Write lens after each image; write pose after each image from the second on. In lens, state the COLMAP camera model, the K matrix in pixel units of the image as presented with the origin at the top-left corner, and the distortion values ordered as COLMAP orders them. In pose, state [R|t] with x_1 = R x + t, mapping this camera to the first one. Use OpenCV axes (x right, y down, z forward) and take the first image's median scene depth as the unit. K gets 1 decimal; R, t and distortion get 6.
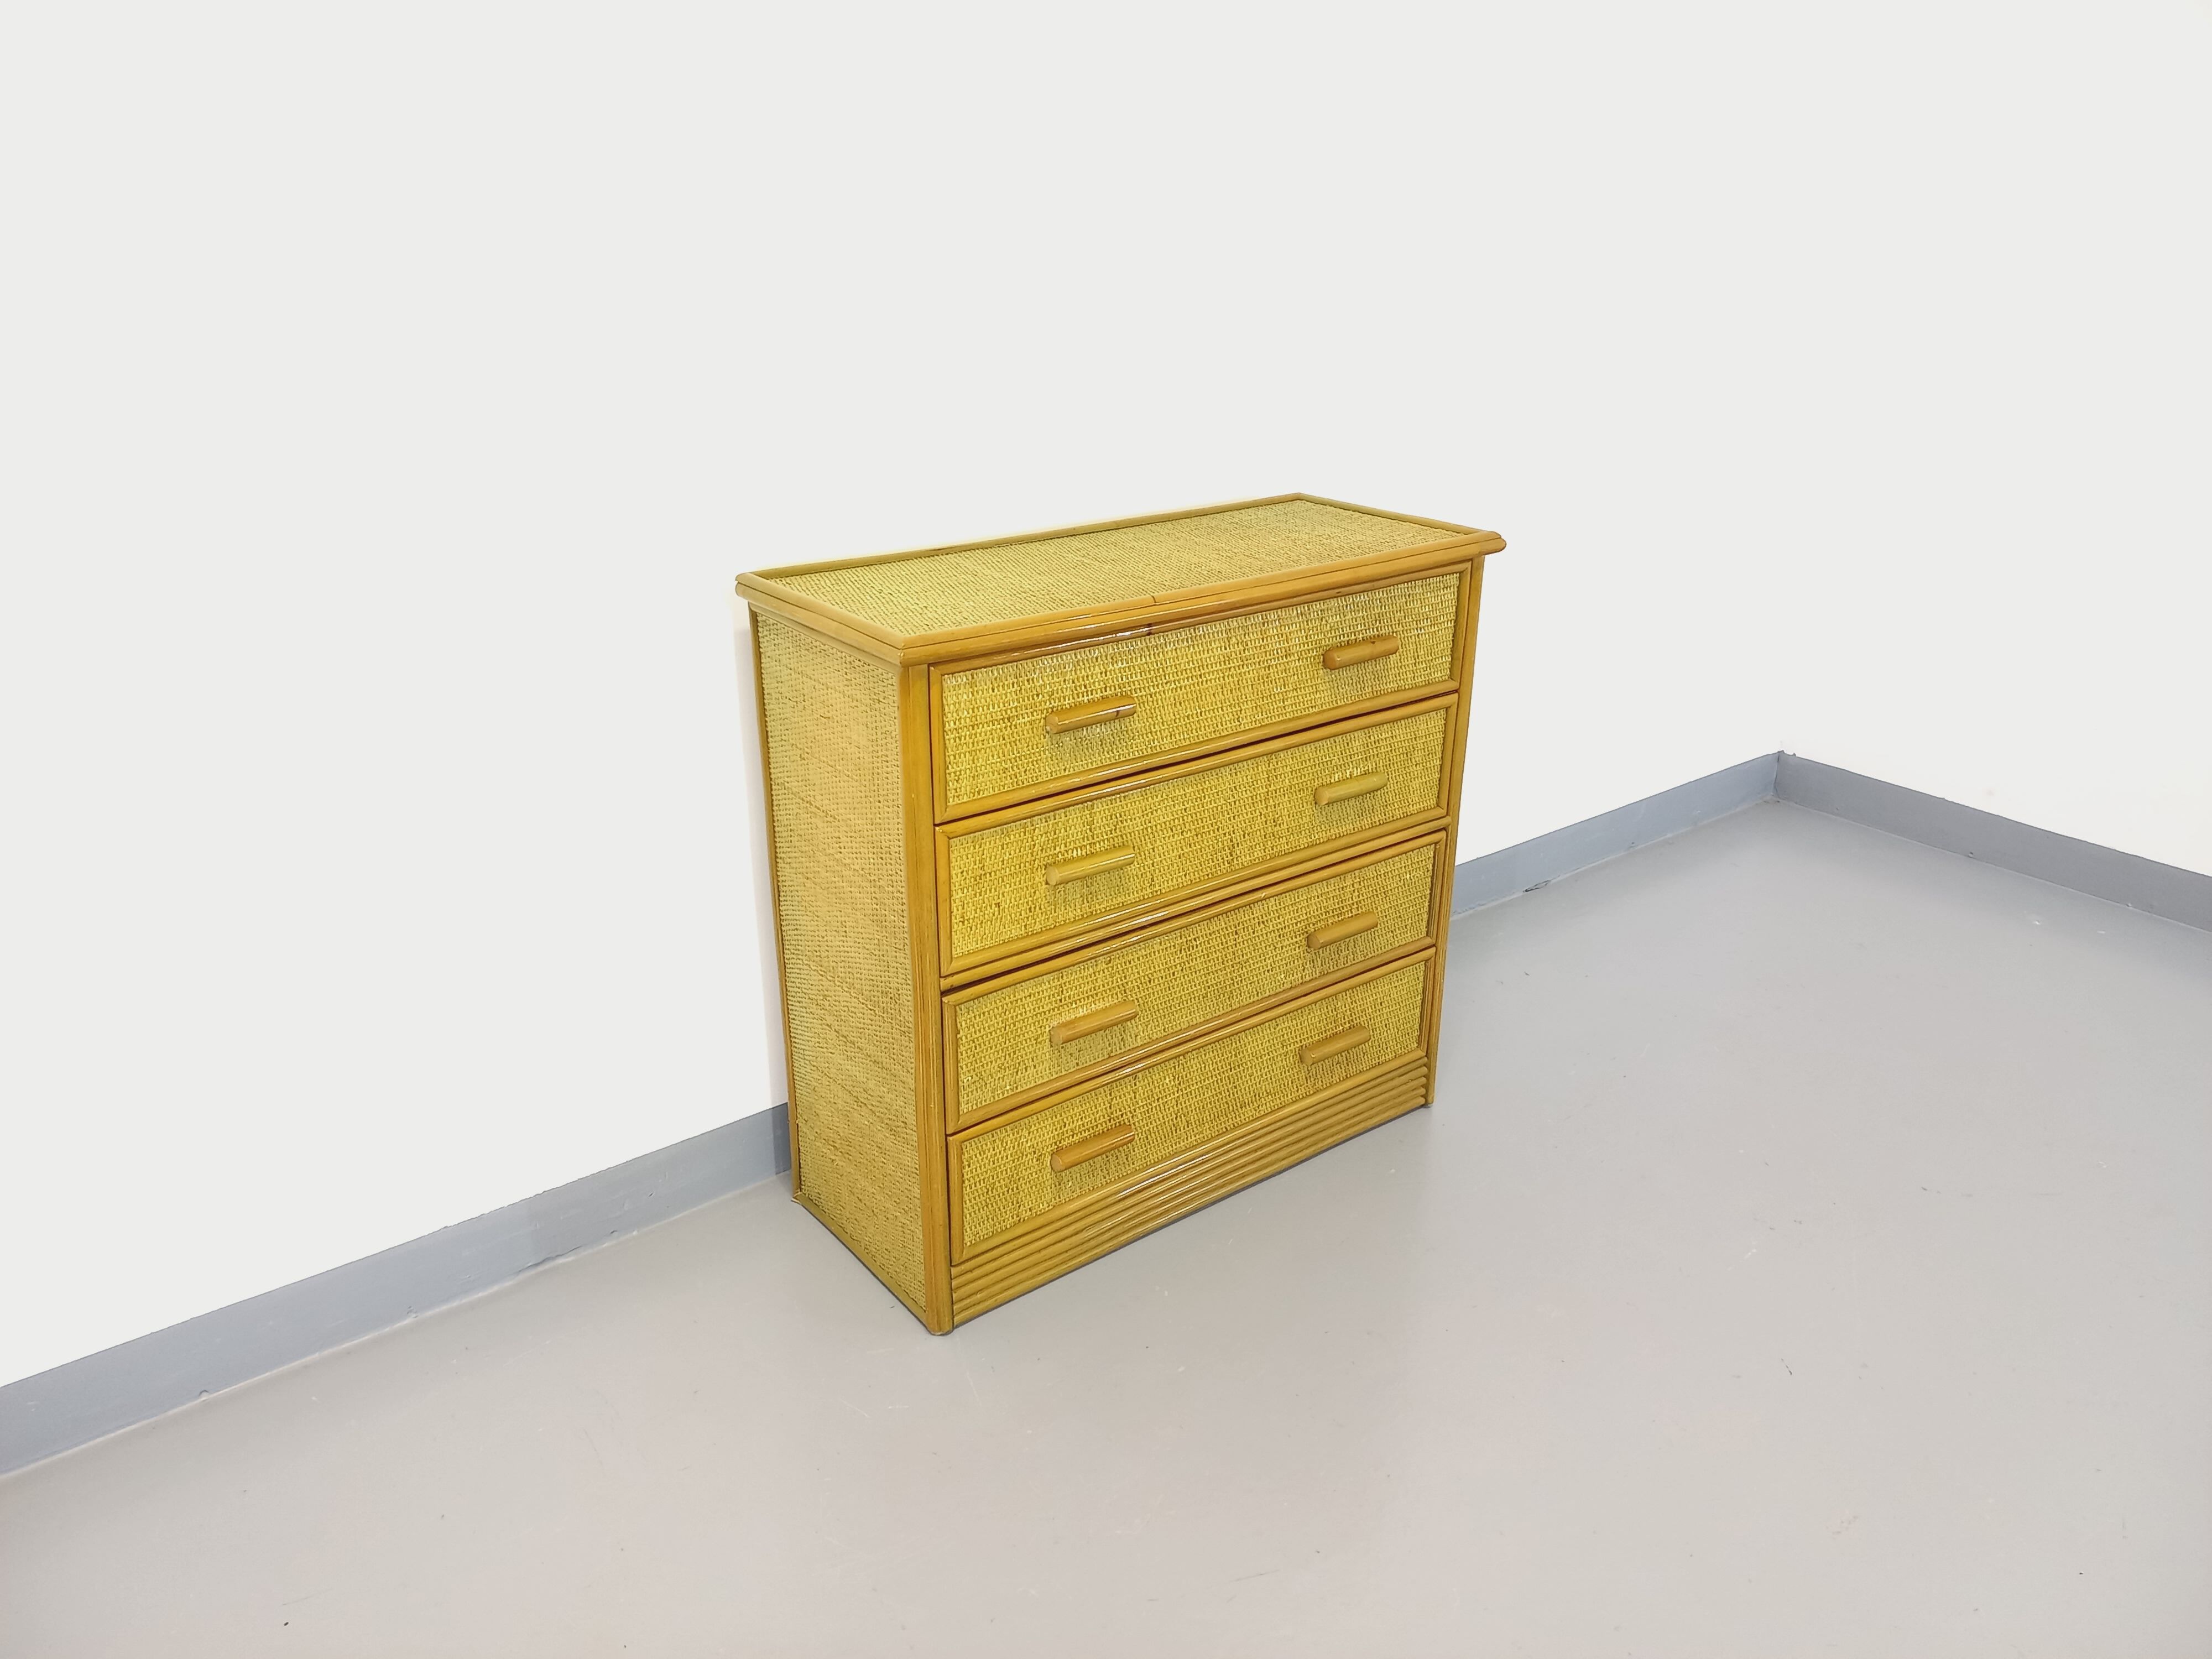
lens RADIAL K [[1613.3, 0, 1103.2], [0, 1613.3, 844.2], [0, 0, 1]] dist [0.063676, -0.024626]
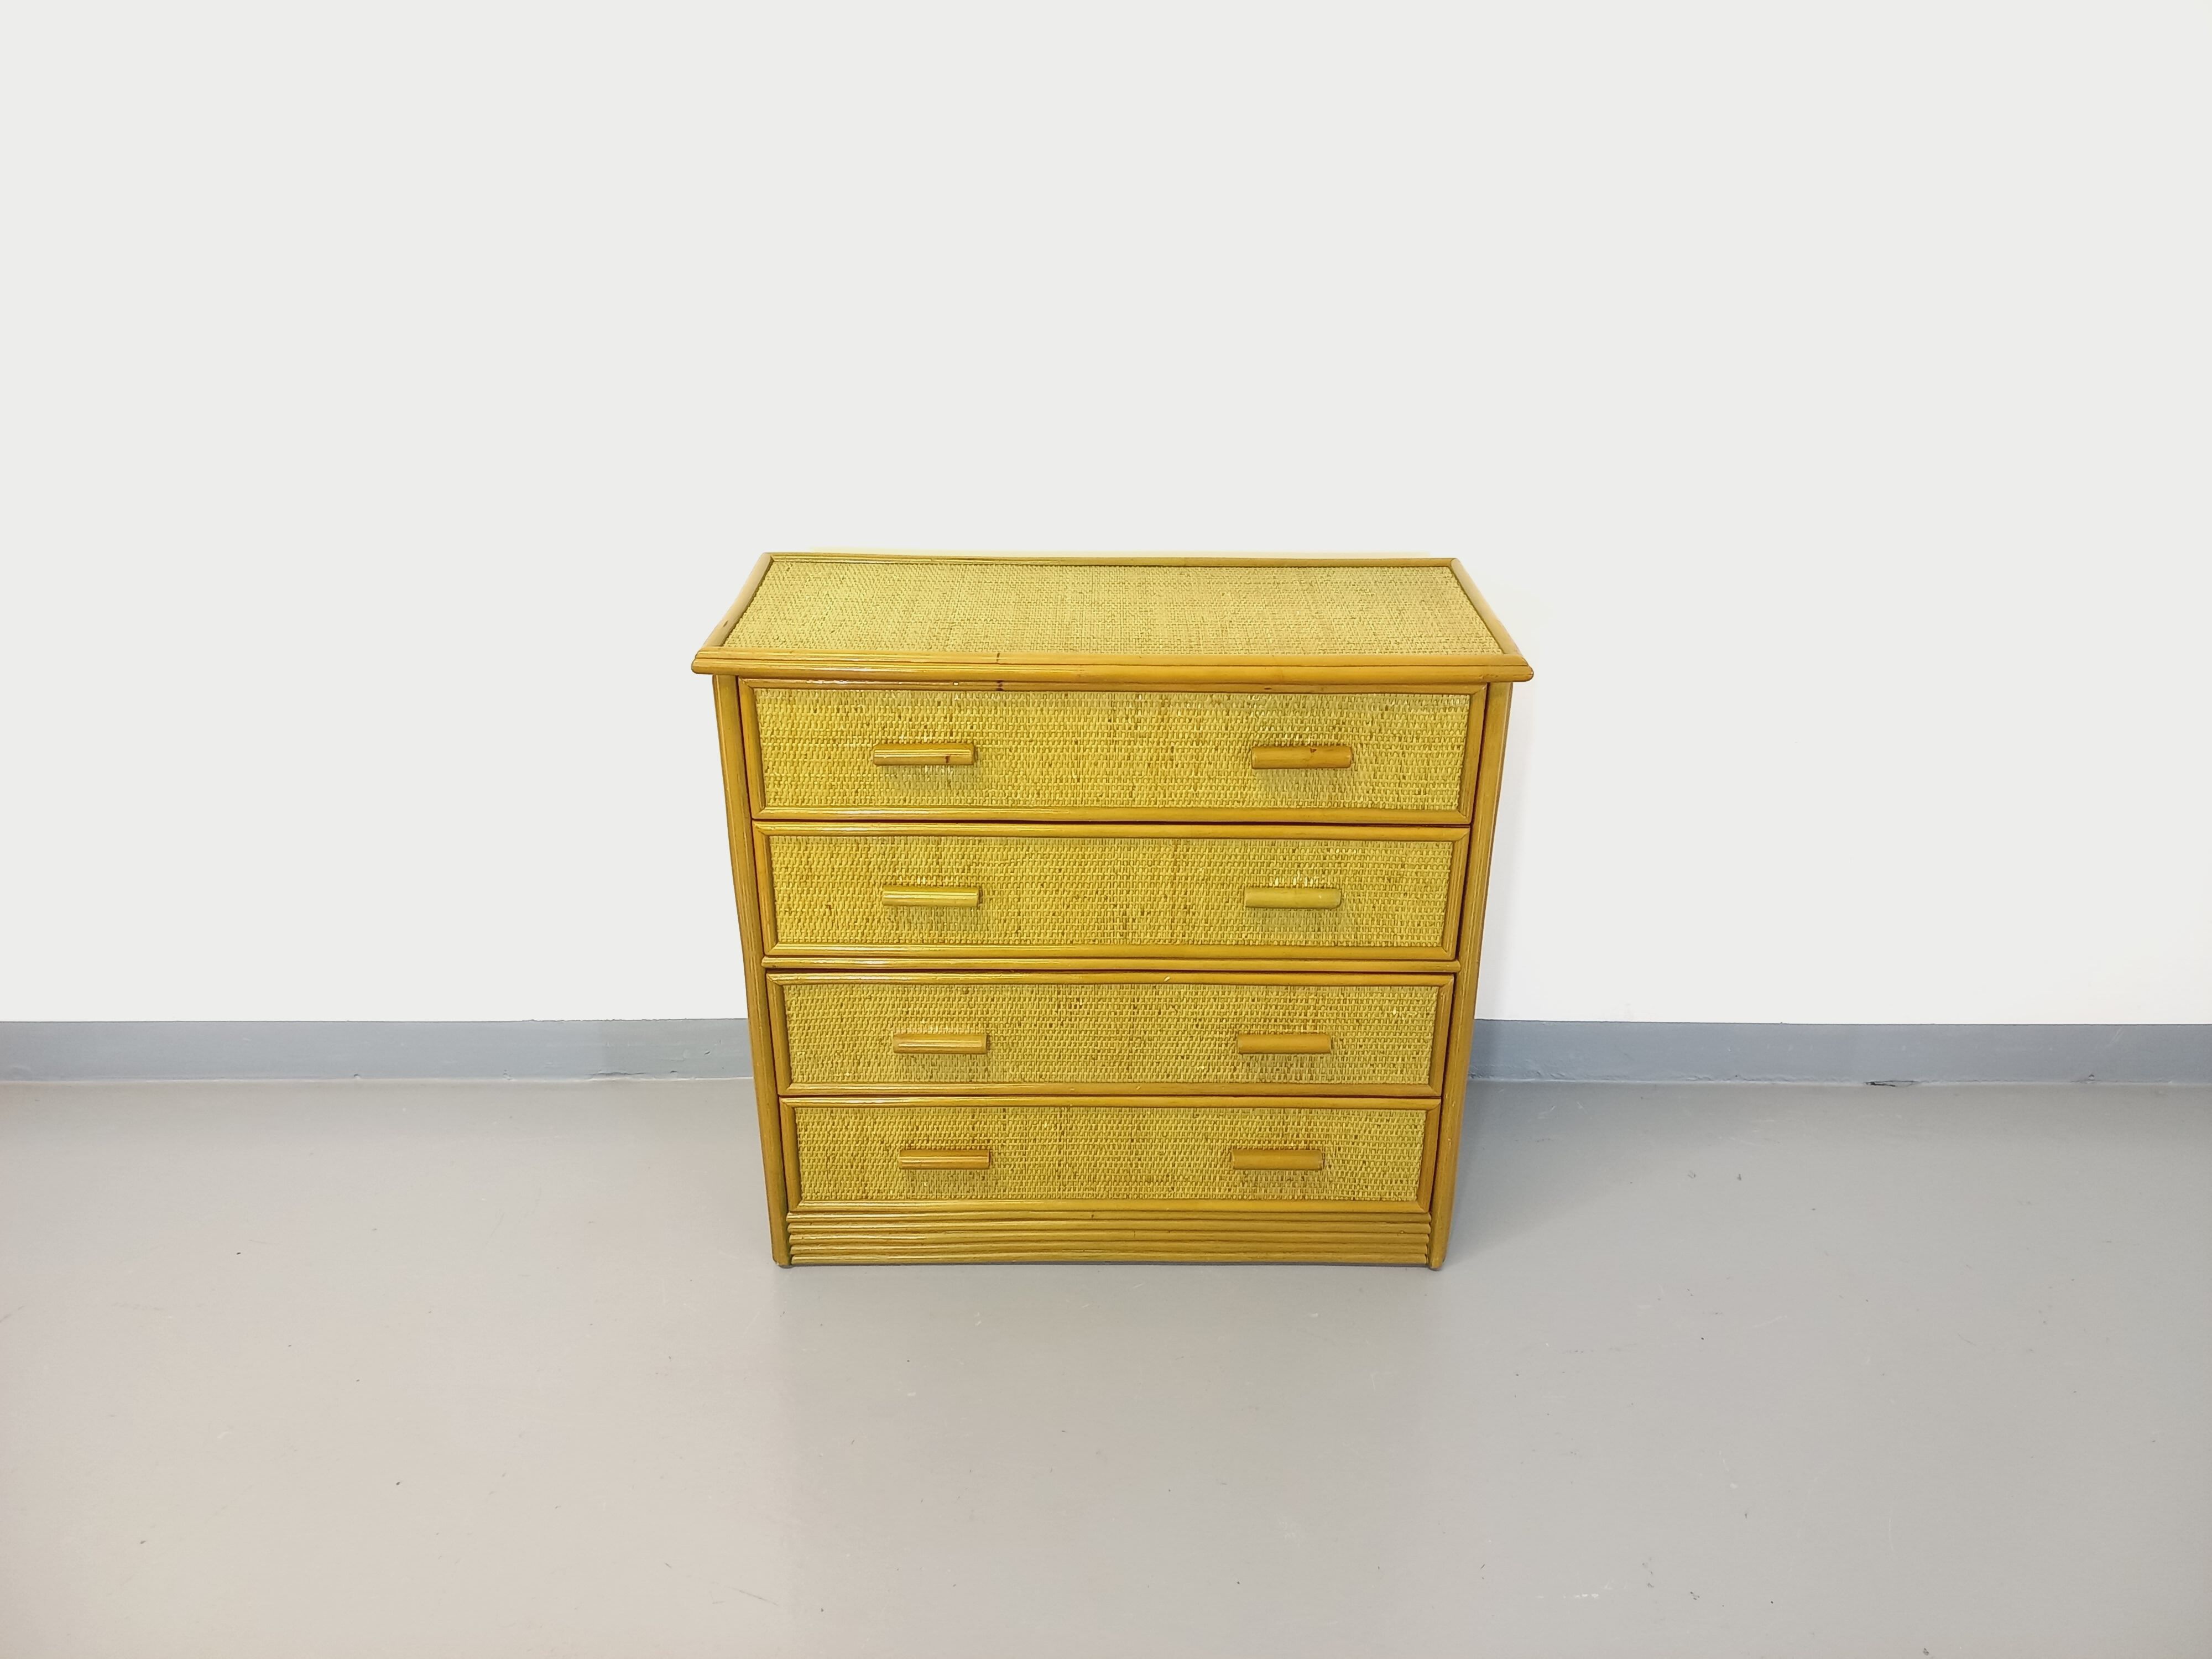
lens RADIAL K [[1613.3, 0, 1125.4], [0, 1613.3, 806.1], [0, 0, 1]] dist [0.063676, -0.024626]
pose [[0.800176, 0.266235, -0.537436, 0.582405], [-0.236408, 0.963537, 0.125334, -0.185683], [0.551207, 0.026765, 0.833939, 0.202310]]
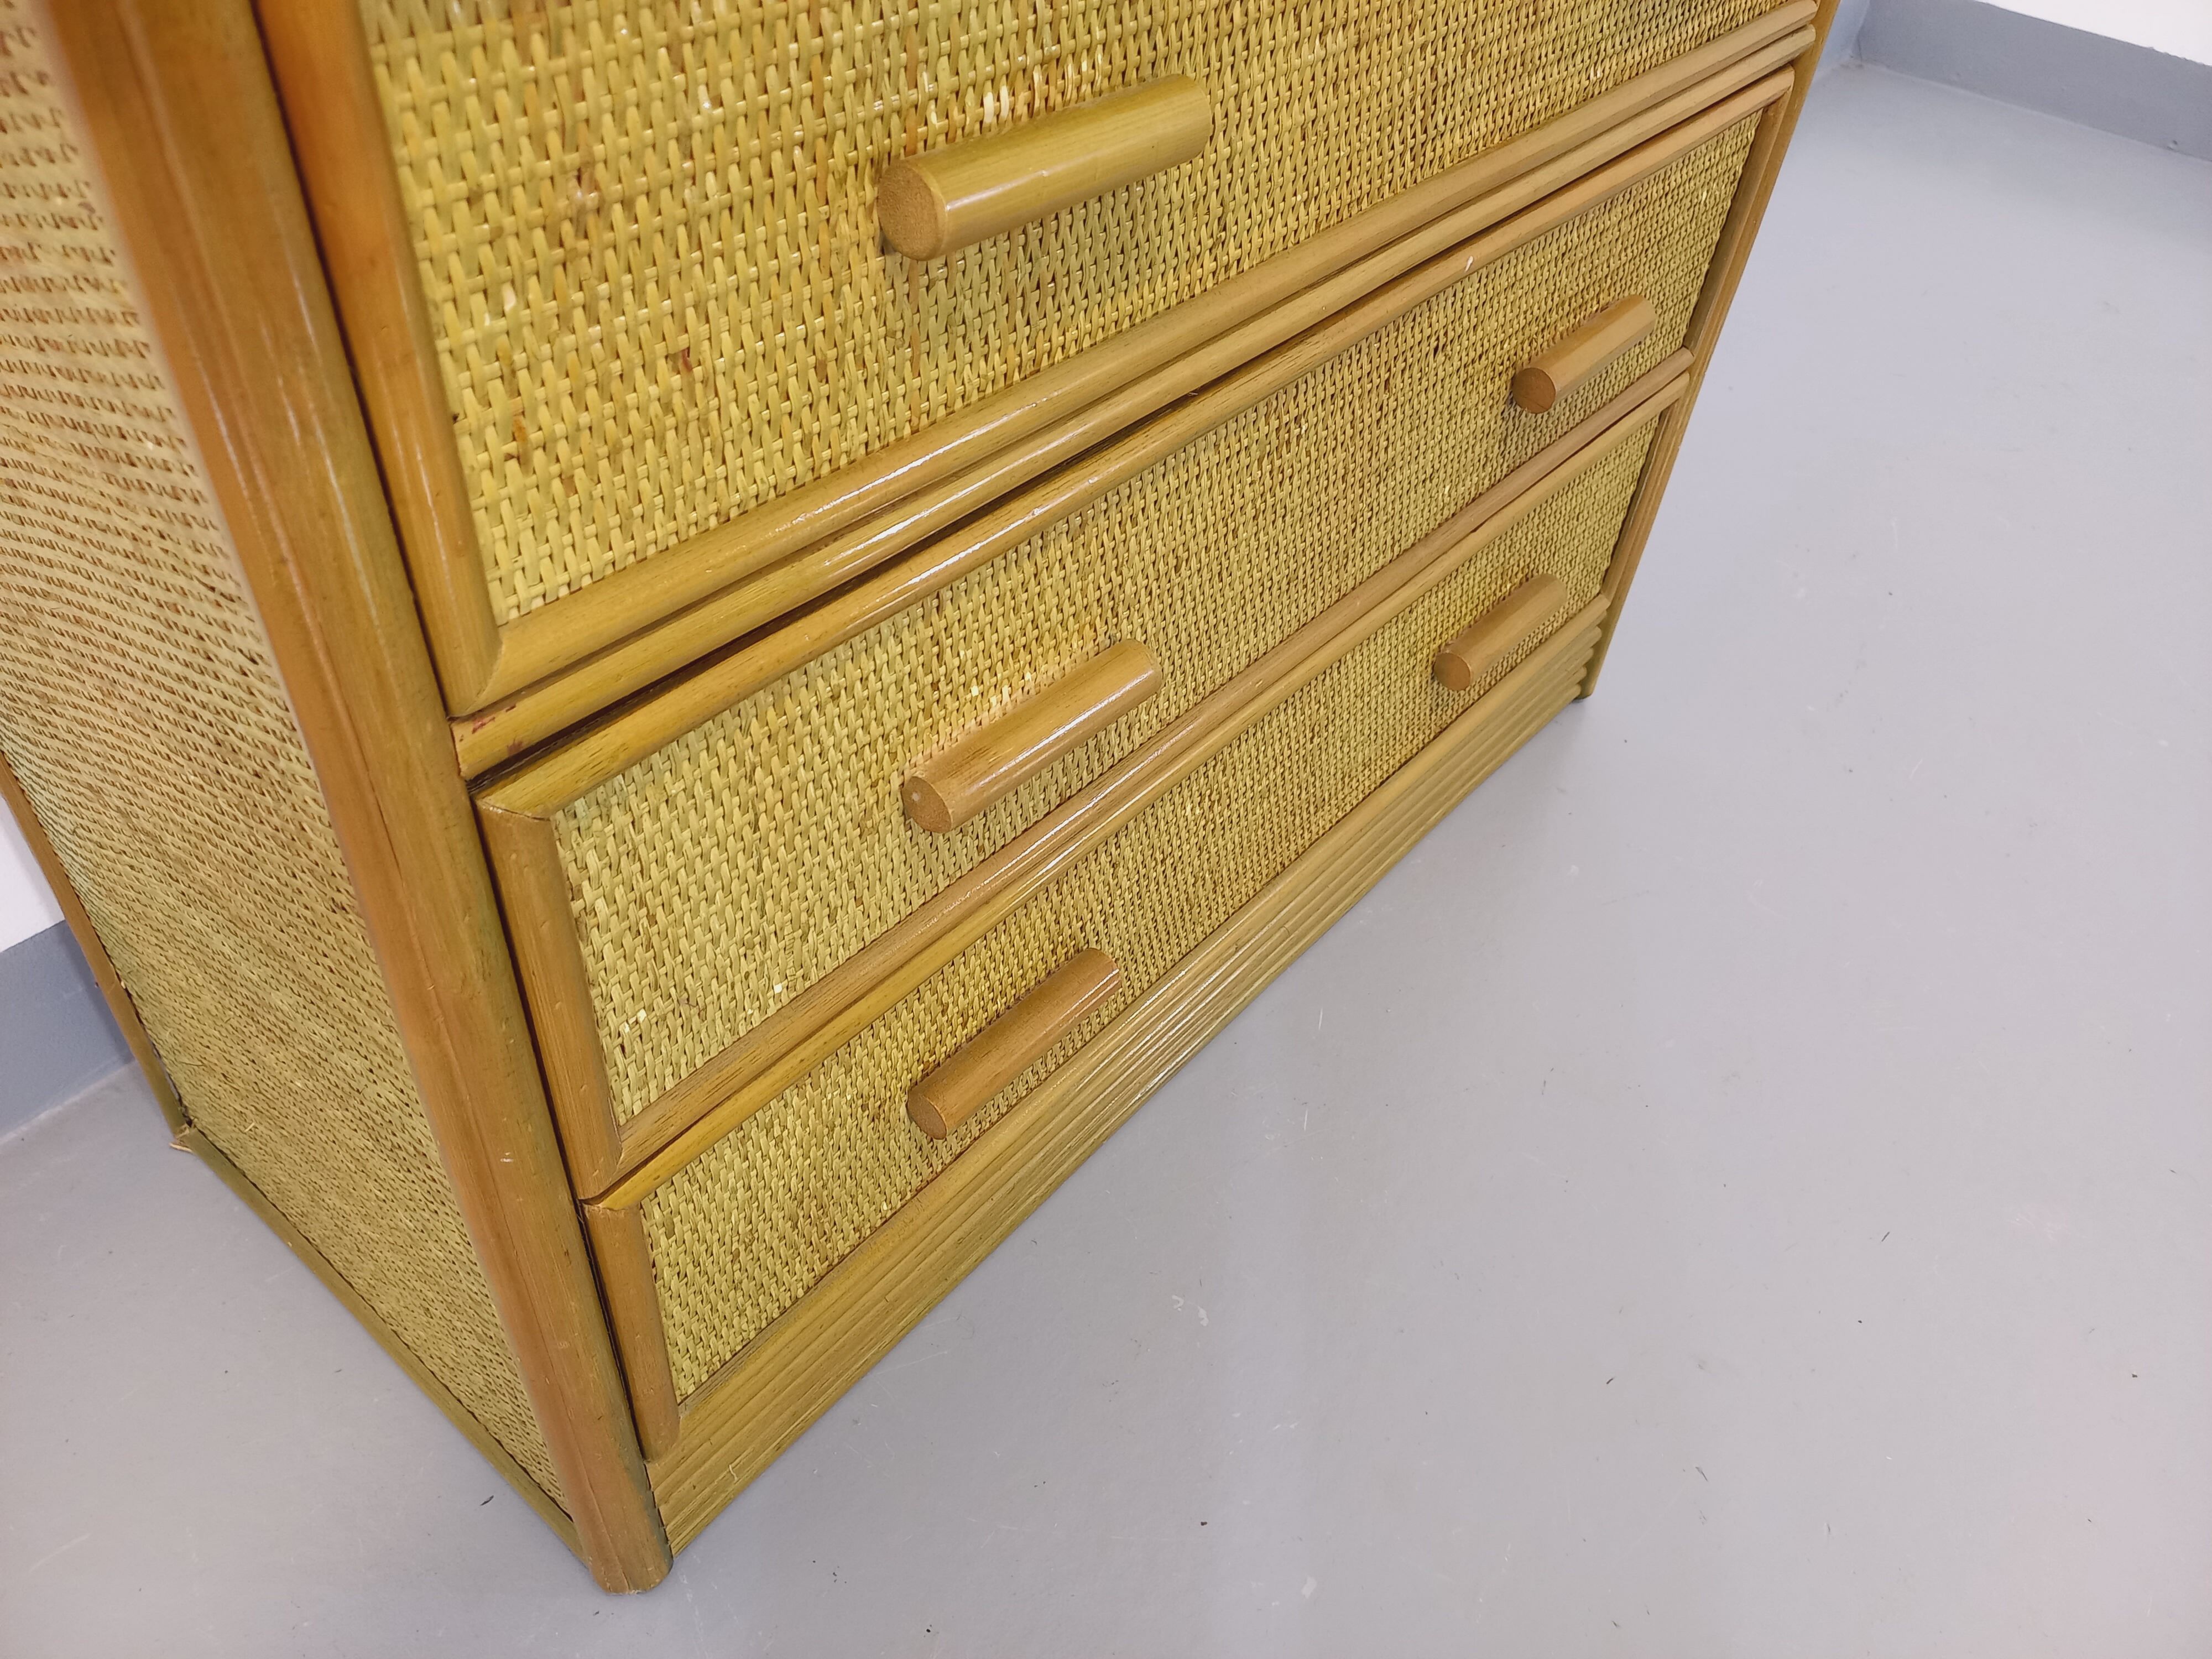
lens RADIAL K [[1613.3, 0, 1089.5], [0, 1613.3, 809.3], [0, 0, 1]] dist [0.063676, -0.024626]
pose [[0.976631, -0.097916, 0.191322, -0.053964], [0.024116, 0.934495, 0.355159, 0.016100], [-0.213565, -0.342245, 0.915018, 0.696674]]
